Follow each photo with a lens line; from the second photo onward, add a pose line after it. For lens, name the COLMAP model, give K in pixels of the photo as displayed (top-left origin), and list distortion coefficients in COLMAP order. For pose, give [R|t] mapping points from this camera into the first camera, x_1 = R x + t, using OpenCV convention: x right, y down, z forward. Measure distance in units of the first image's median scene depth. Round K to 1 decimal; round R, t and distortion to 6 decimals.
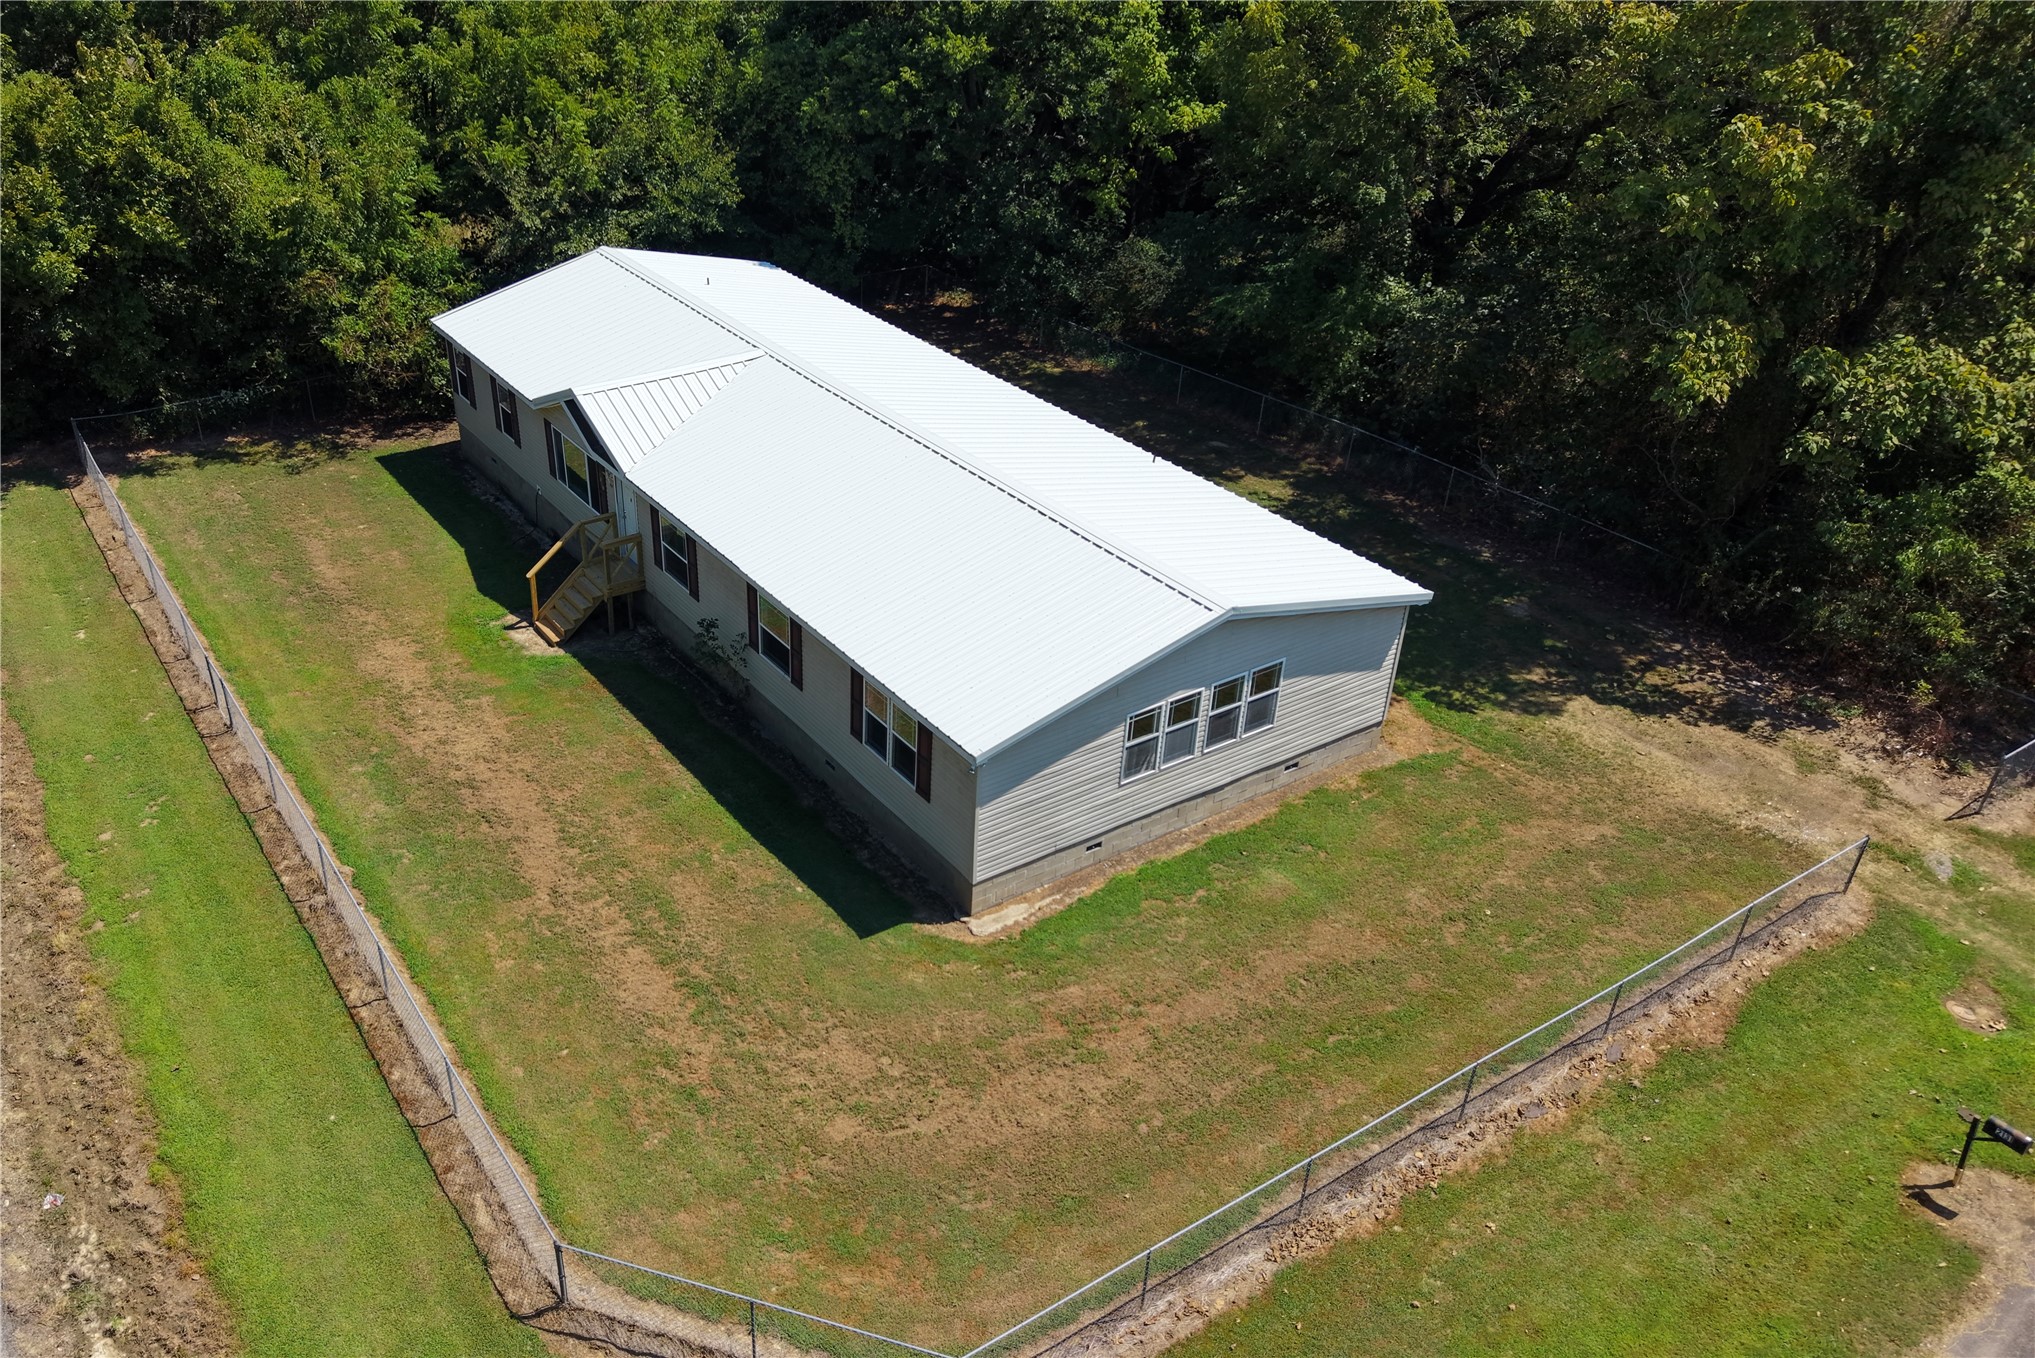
lens RADIAL K [[1621.1, 0, 821.9], [0, 1621.1, 670.8], [0, 0, 1]] dist [0.042461, -0.045331]
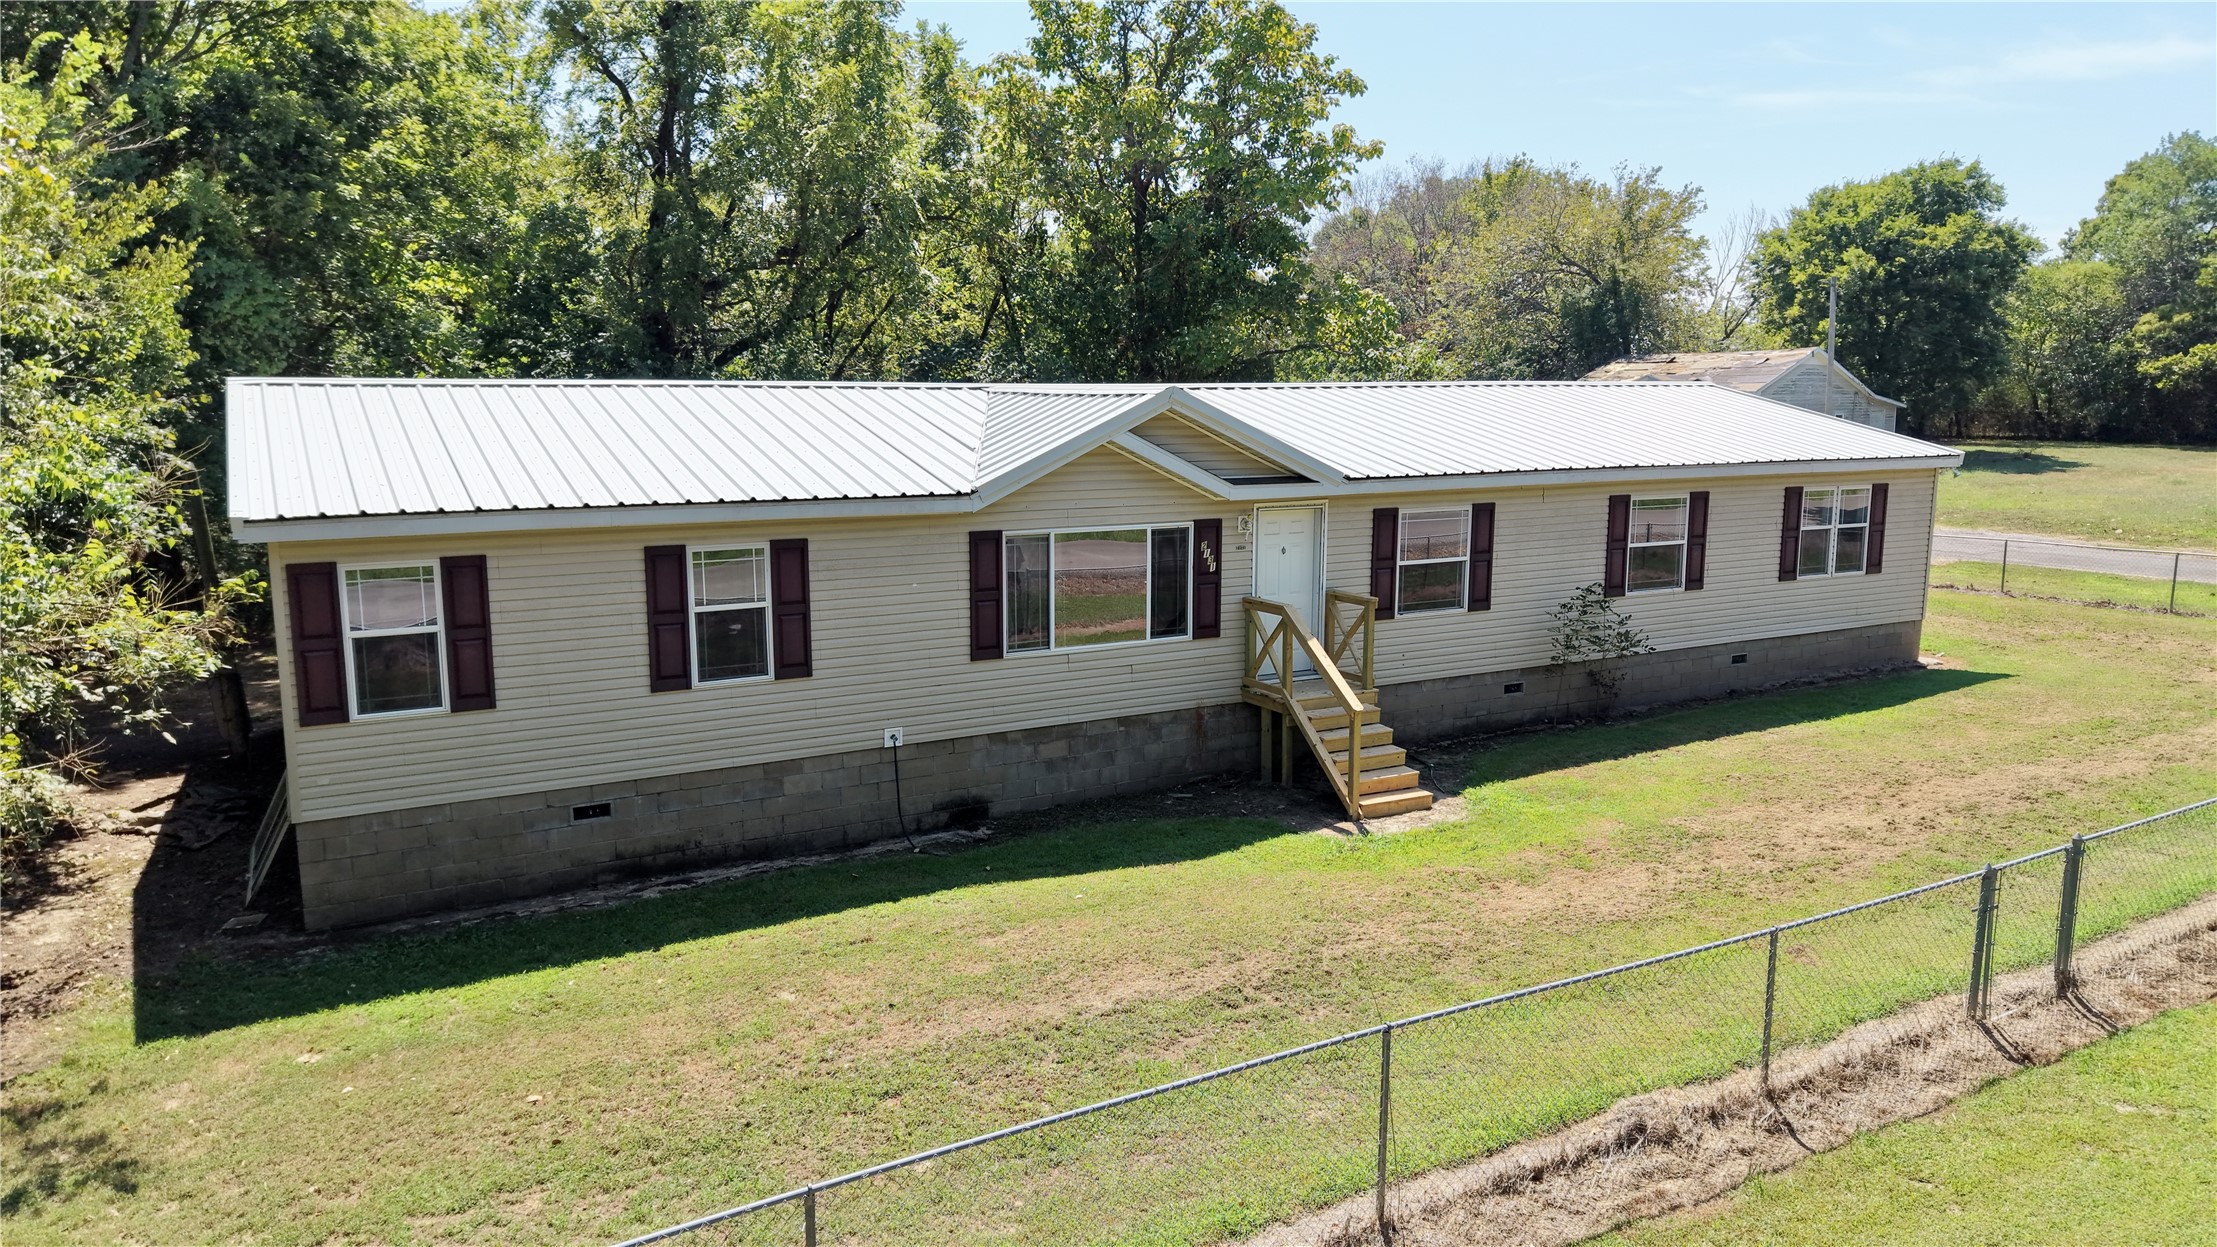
lens RADIAL K [[1483.5, 0, 1102.0], [0, 1483.5, 621.2], [0, 0, 1]] dist [0.038293, -0.039789]
pose [[0.037798, -0.144430, 0.988793, -0.759127], [0.511225, 0.853002, 0.105053, -0.203920], [-0.858615, 0.501525, 0.106078, 1.202444]]
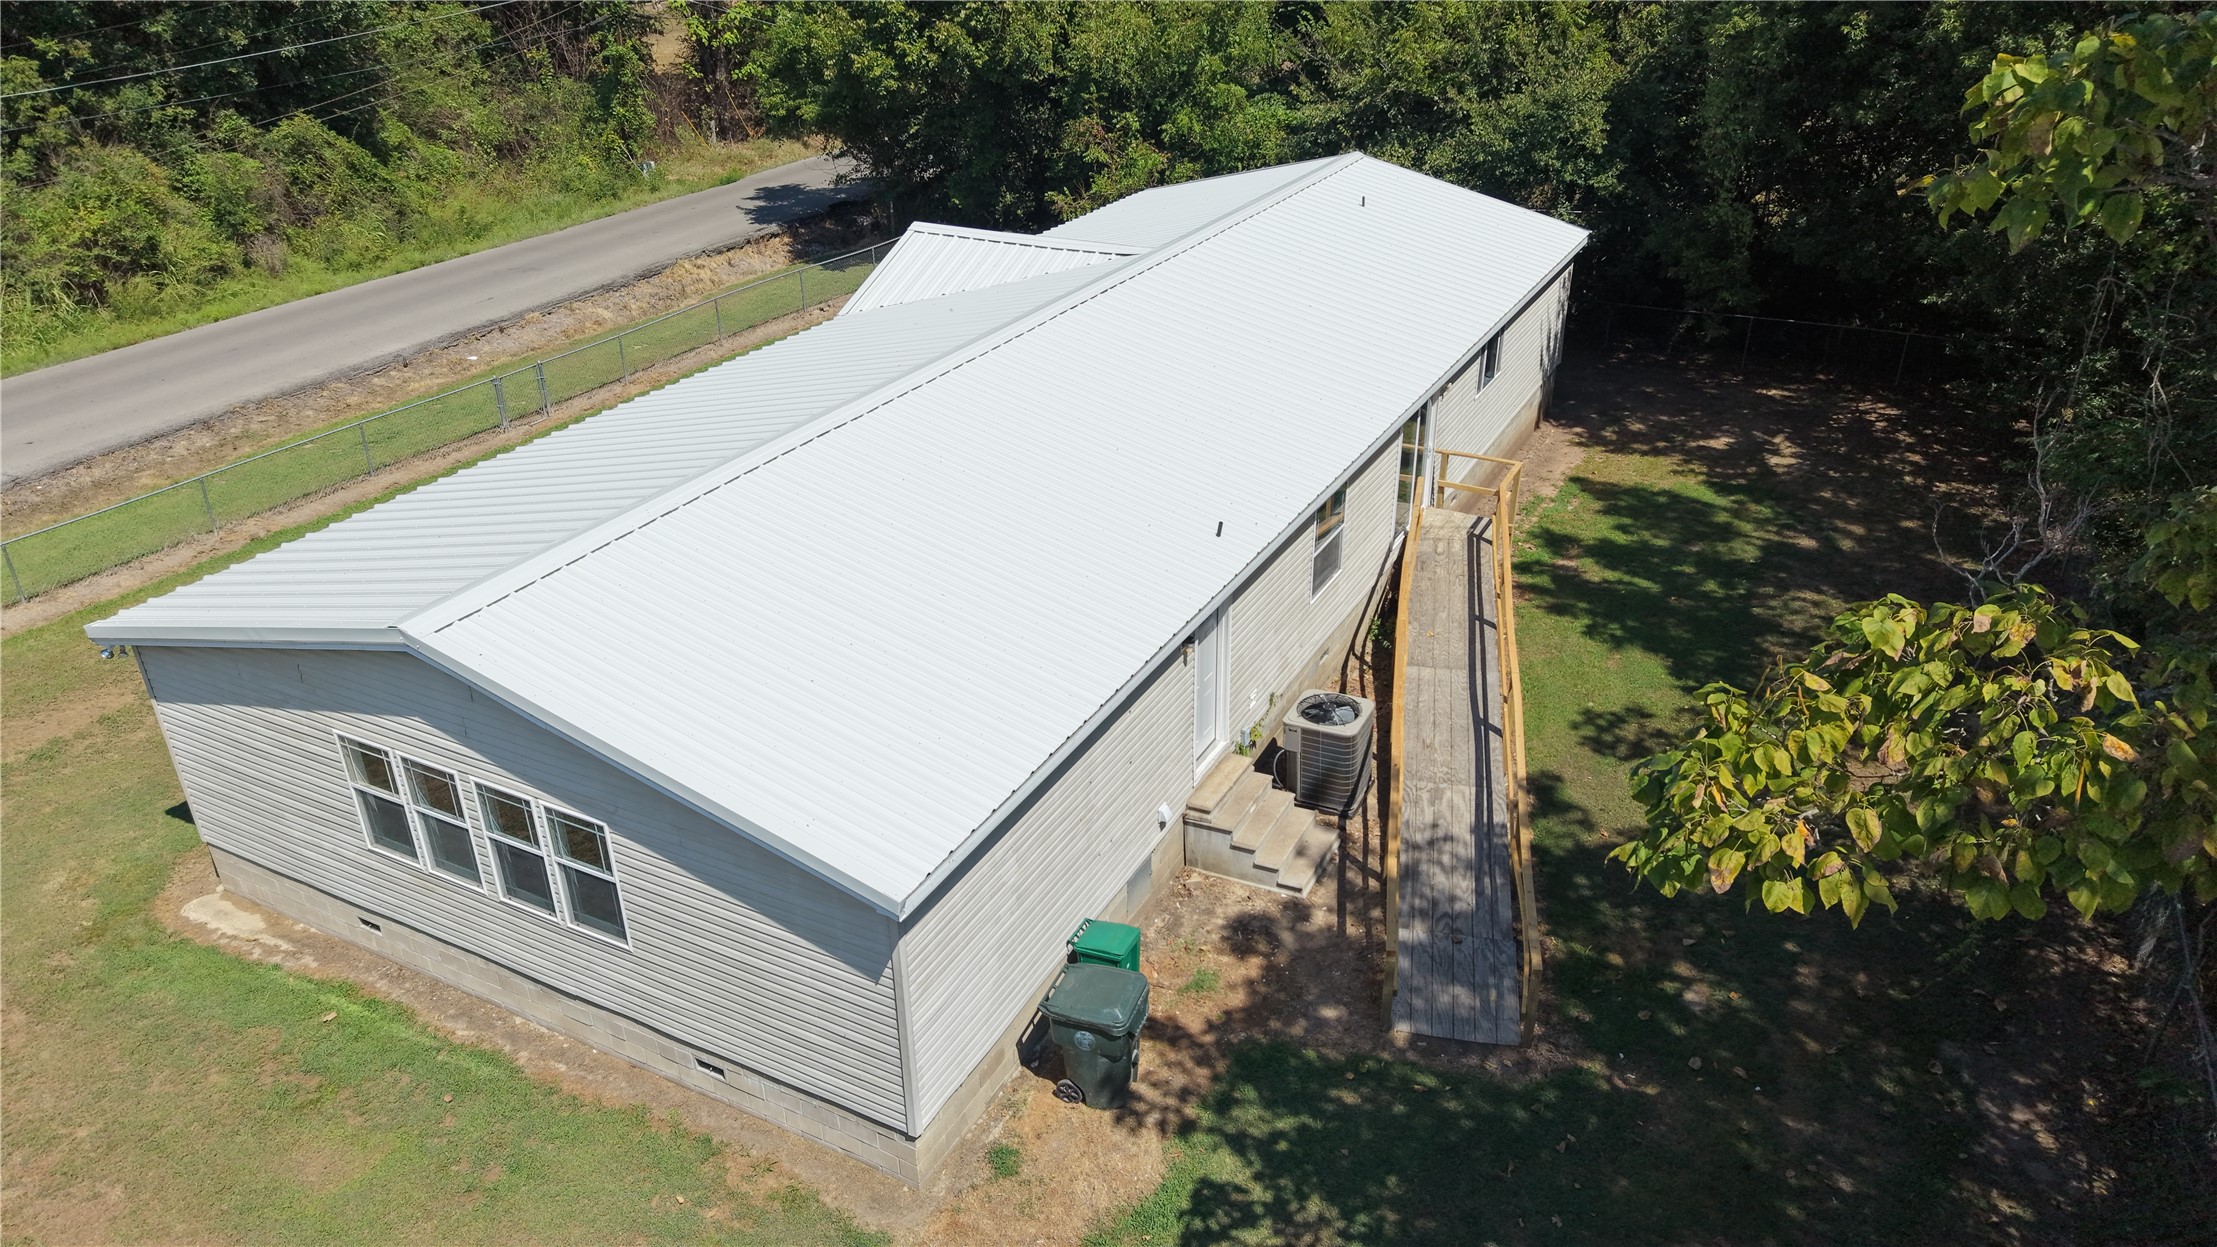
lens RADIAL K [[1483.5, 0, 1102.0], [0, 1483.5, 621.2], [0, 0, 1]] dist [0.038293, -0.039789]
pose [[0.514263, 0.394977, -0.761266, 0.650830], [-0.430034, 0.886744, 0.169577, -0.194318], [0.742027, 0.240163, 0.625873, 0.773852]]
